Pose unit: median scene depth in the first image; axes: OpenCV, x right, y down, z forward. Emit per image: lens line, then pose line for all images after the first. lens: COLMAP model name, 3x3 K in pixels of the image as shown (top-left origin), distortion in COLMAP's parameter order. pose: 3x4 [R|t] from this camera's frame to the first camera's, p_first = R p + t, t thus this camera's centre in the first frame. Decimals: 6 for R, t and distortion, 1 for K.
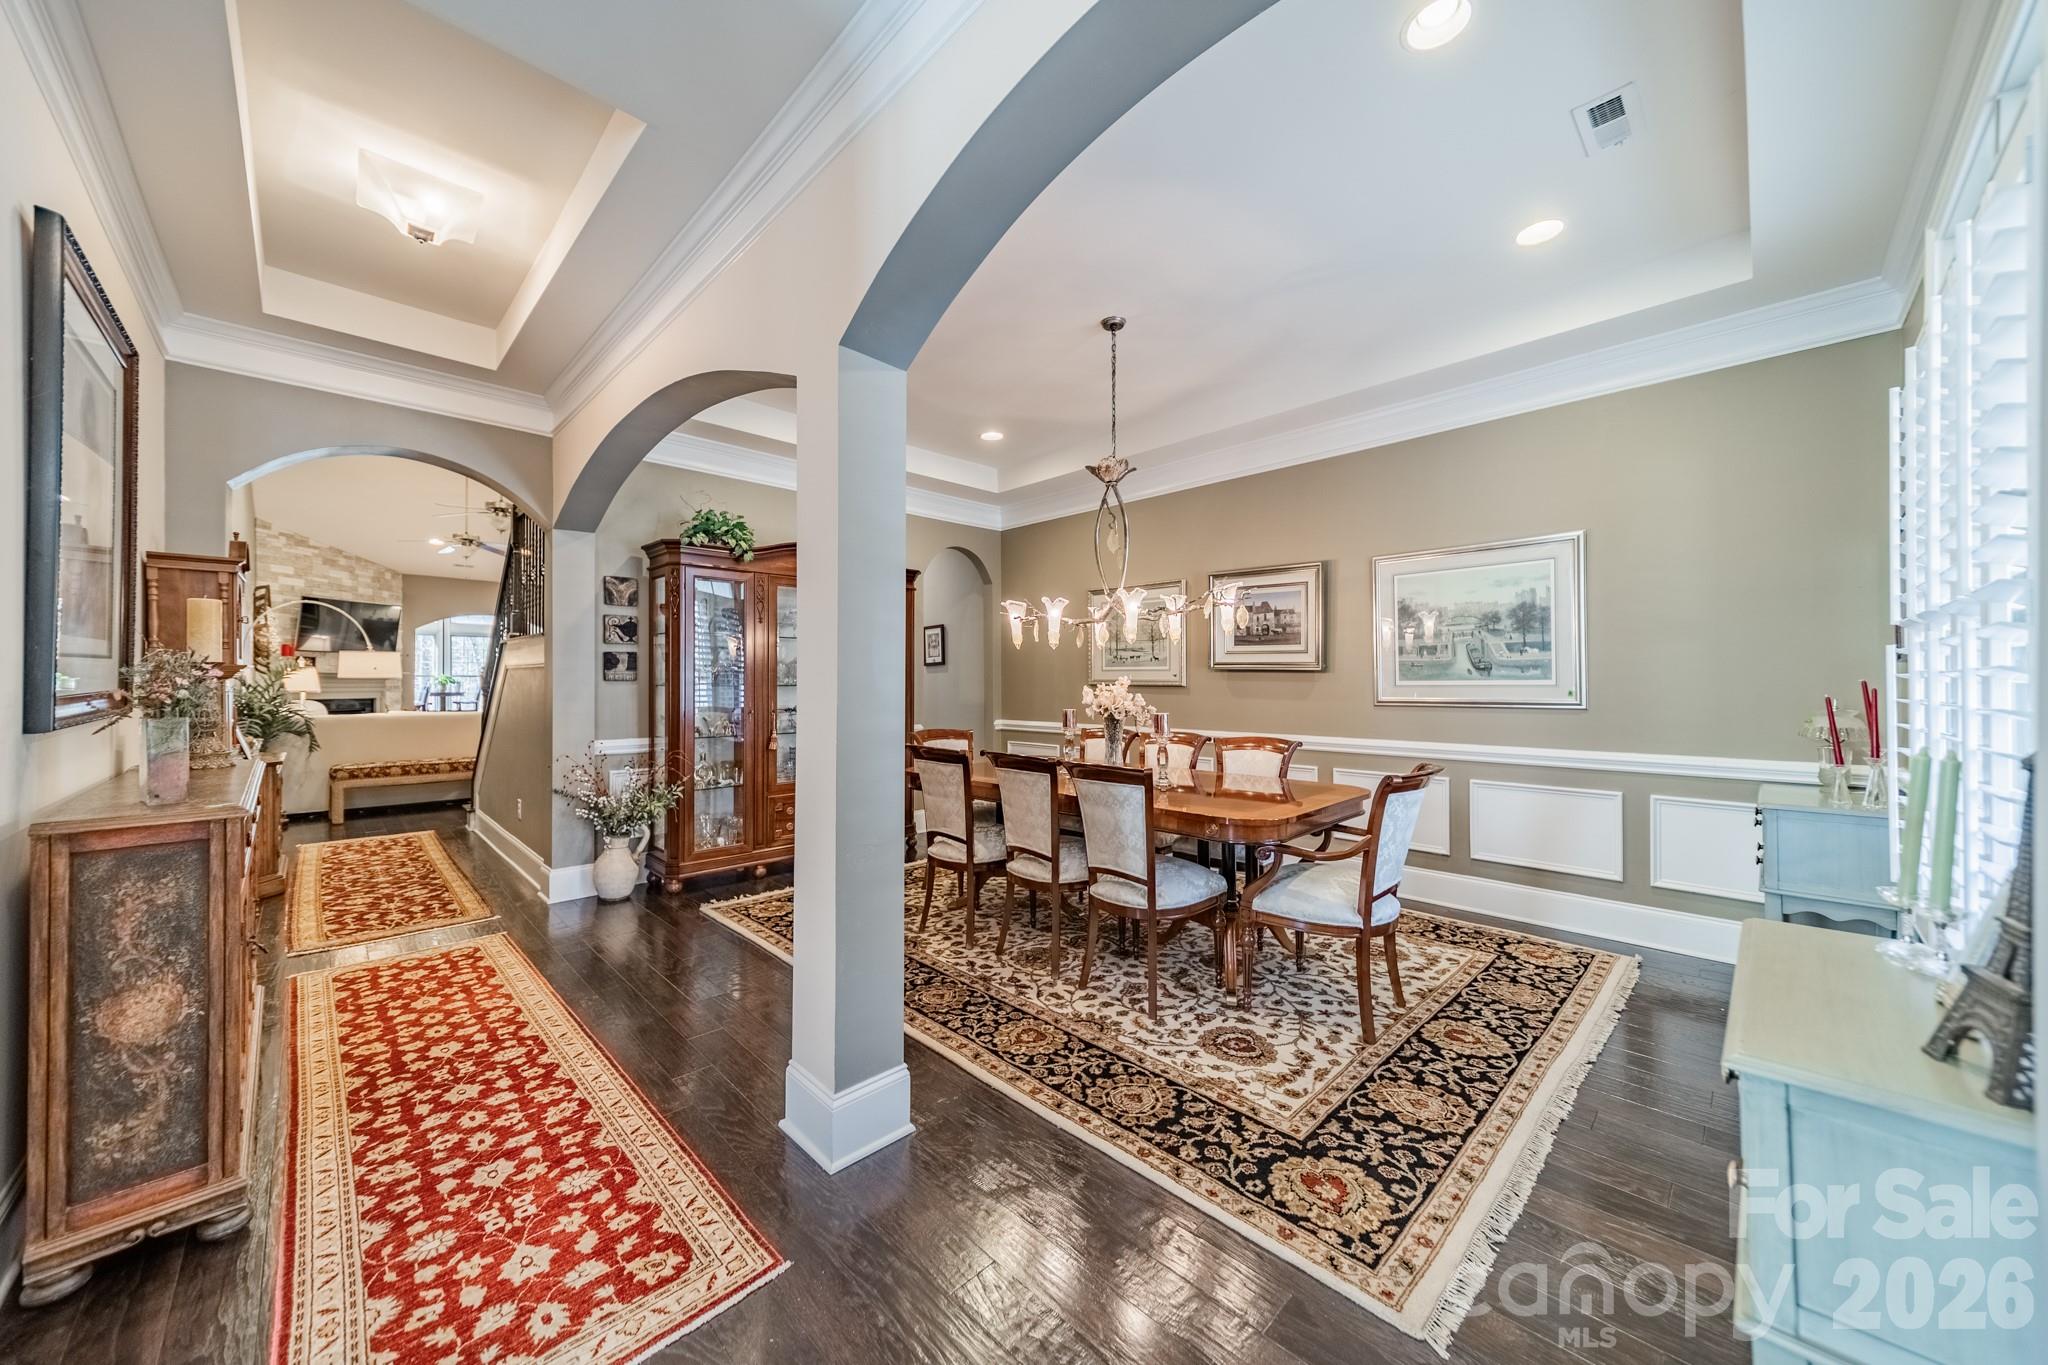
lens RADIAL K [[725.6, 0, 1024.4], [0, 725.6, 678.6], [0, 0, 1]] dist [0.007533, 0.000002]
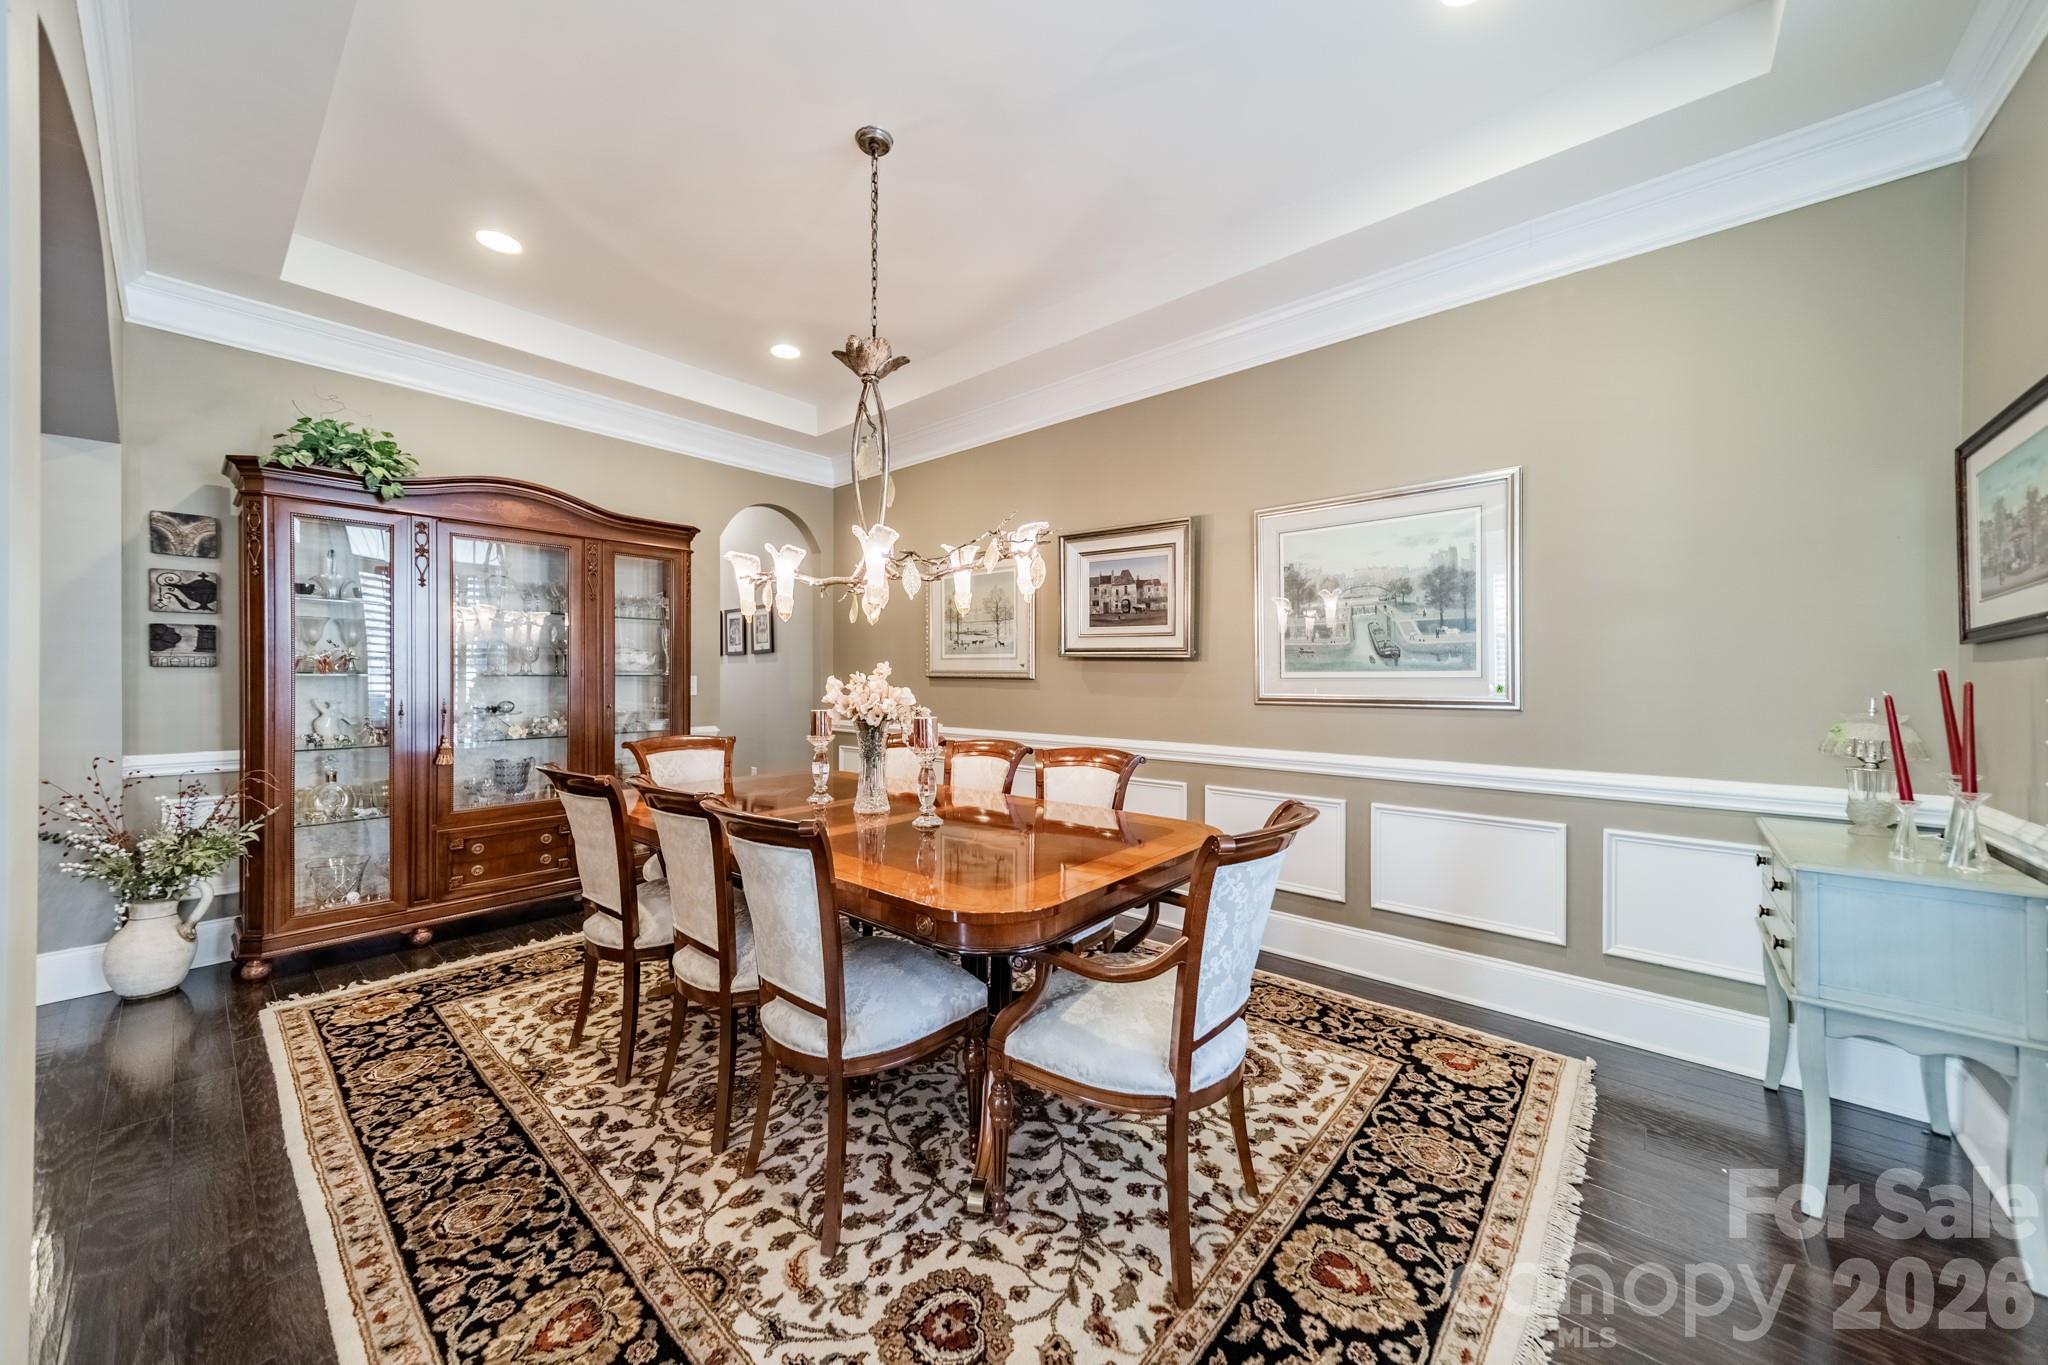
lens RADIAL K [[725.6, 0, 1024.3], [0, 725.6, 680.0], [0, 0, 1]] dist [0.007533, 0.000002]
pose [[0.996221, 0.003230, 0.086792, 0.219538], [-0.004075, 0.999946, 0.009552, 0.007084], [-0.086756, -0.009870, 0.996181, 0.328763]]
